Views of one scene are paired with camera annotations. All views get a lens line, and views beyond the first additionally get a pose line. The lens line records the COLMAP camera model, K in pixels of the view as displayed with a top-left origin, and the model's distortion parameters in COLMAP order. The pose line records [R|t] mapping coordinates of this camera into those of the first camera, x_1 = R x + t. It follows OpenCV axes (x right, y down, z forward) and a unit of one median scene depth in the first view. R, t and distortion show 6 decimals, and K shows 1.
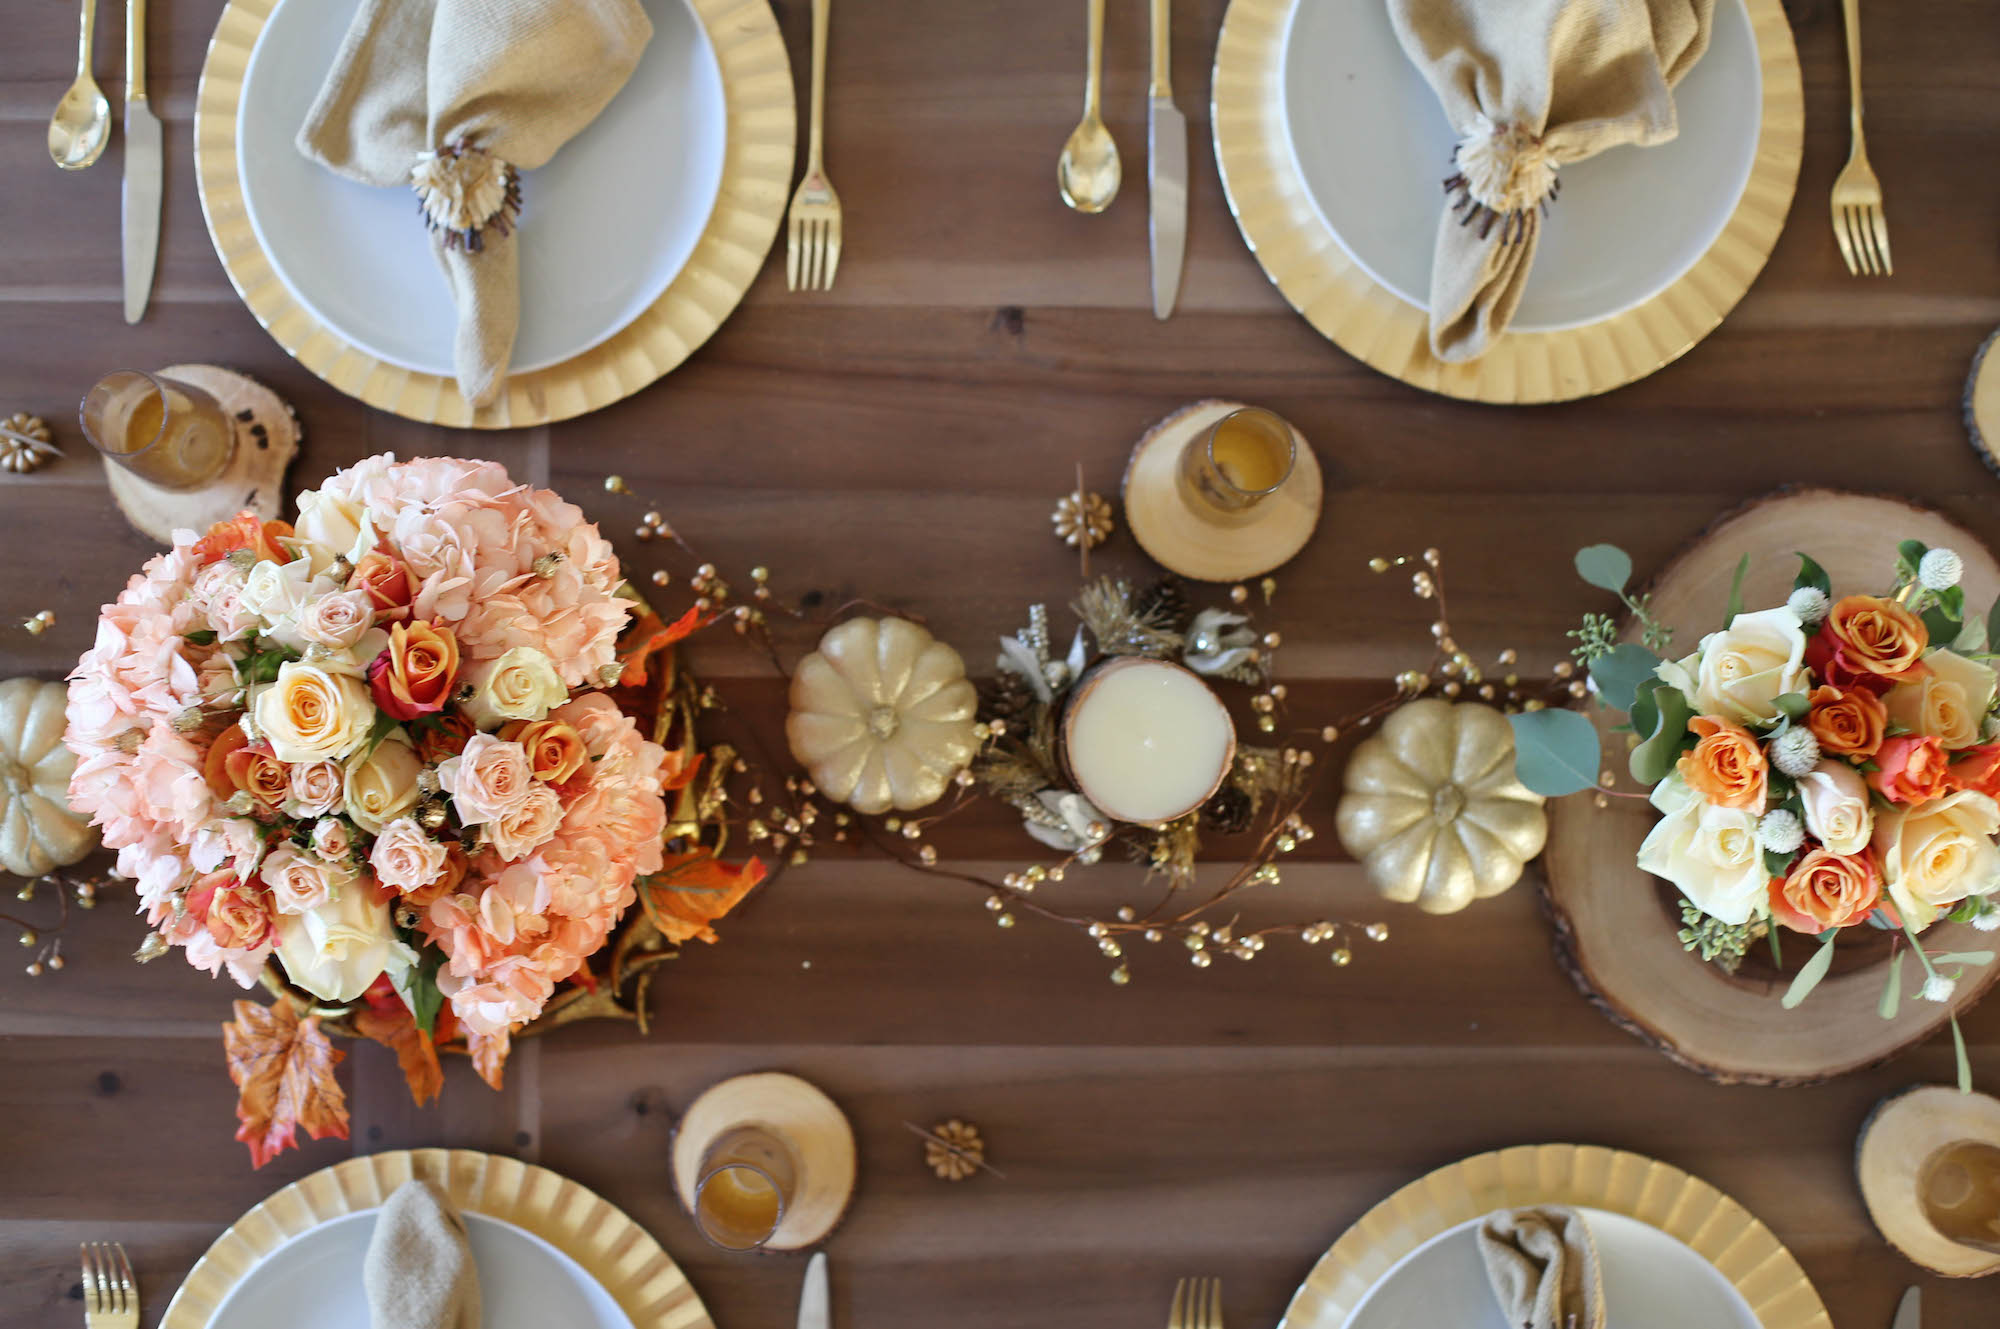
lens RADIAL K [[3143.1, 0, 1030.1], [0, 3143.1, 625.6], [0, 0, 1]] dist [-0.146183, 0.004768]
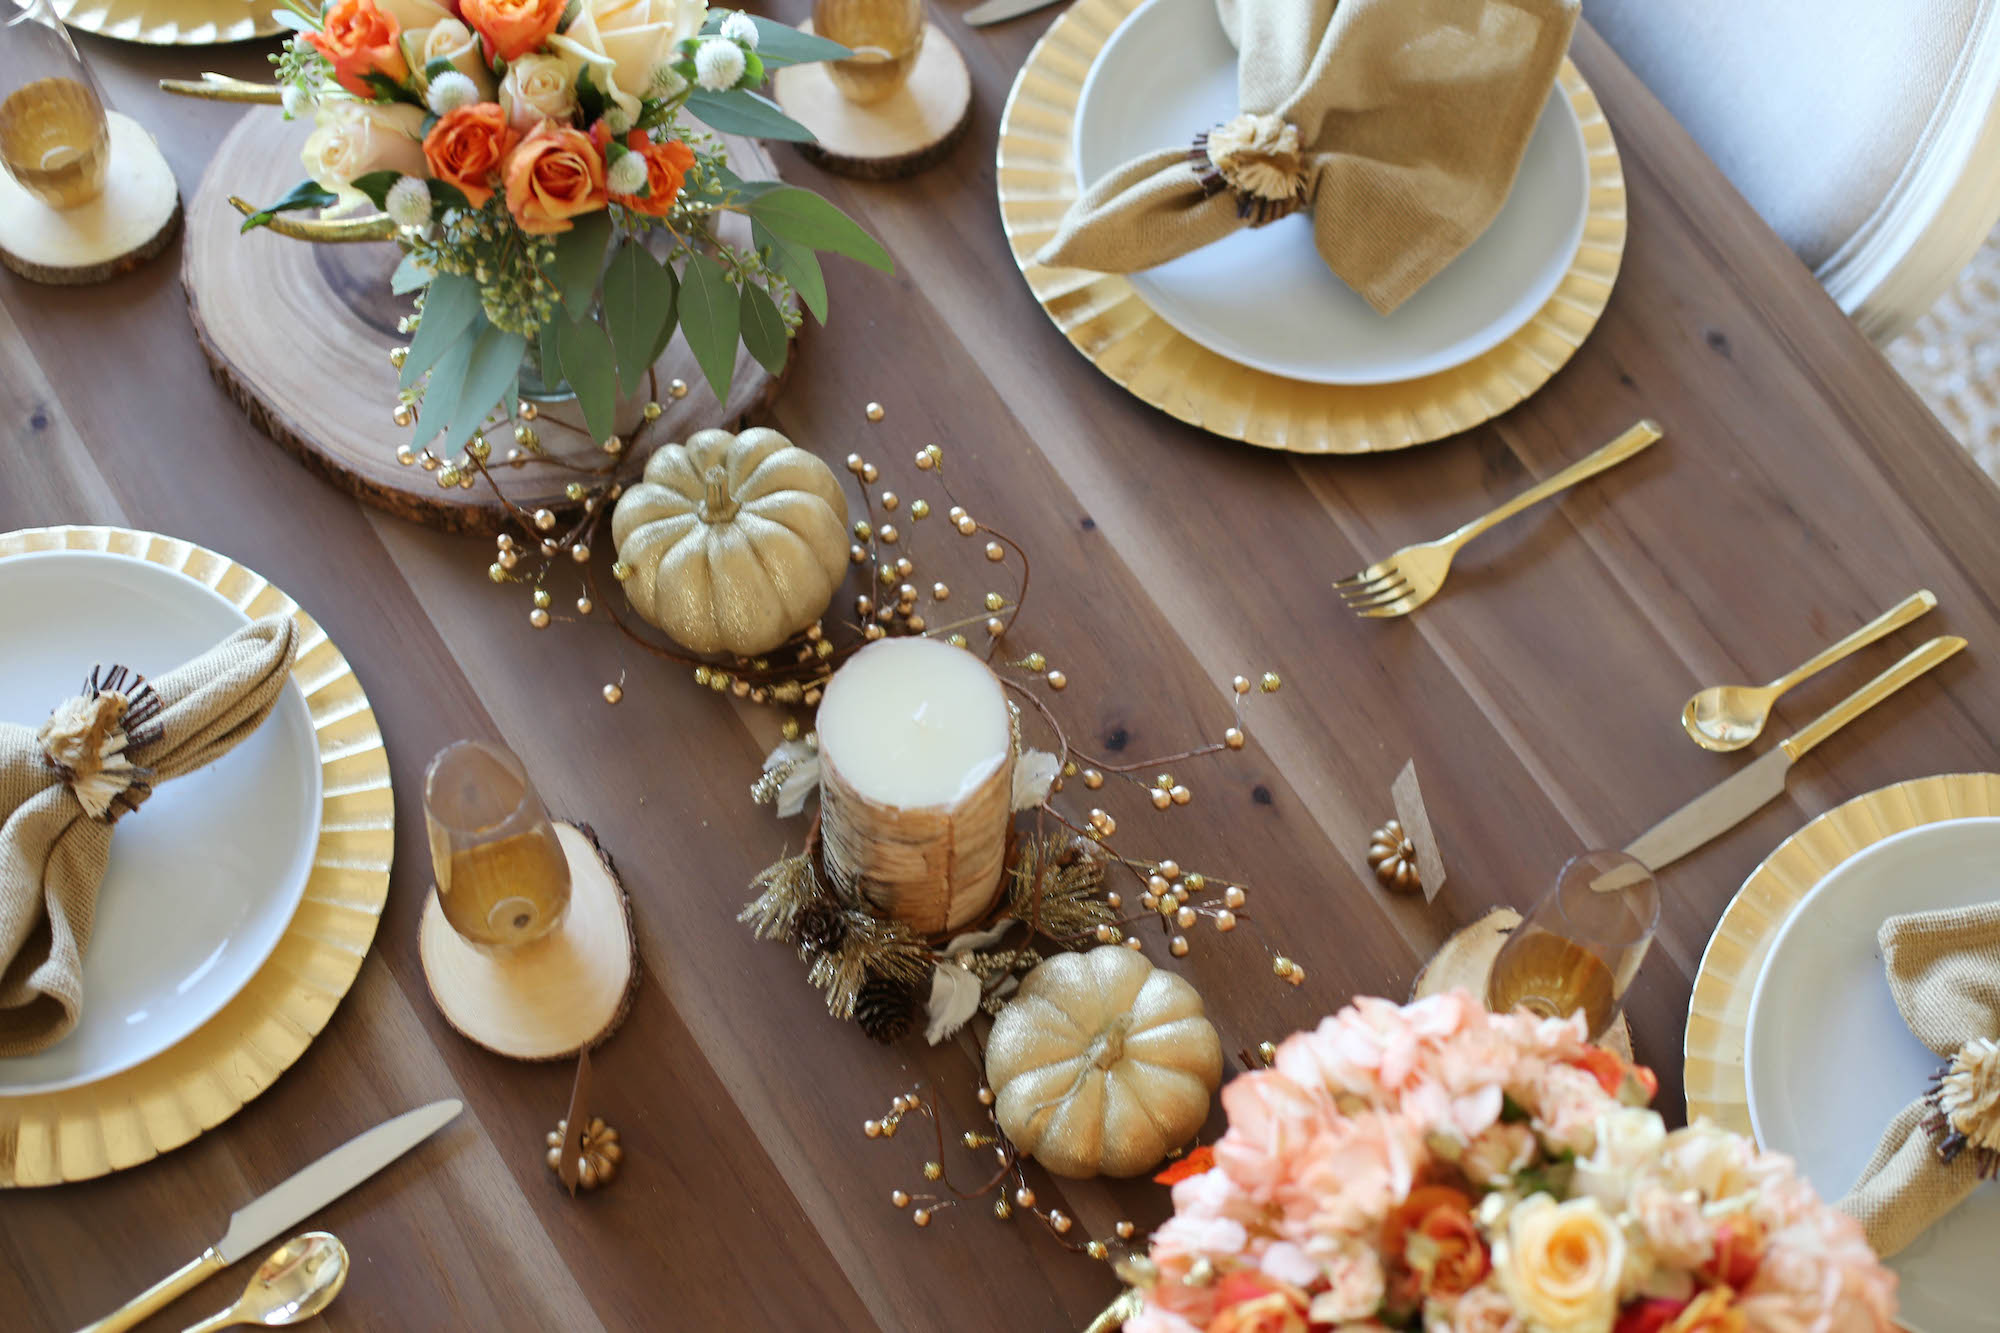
lens RADIAL K [[2988.2, 0, 1000.0], [0, 2988.2, 666.5], [0, 0, 1]] dist [-0.146855, 0.008289]
pose [[0.553021, 0.749689, -0.363502, -0.147901], [-0.833086, 0.503656, -0.228688, 0.225554], [0.011635, 0.429298, 0.903088, 0.271660]]
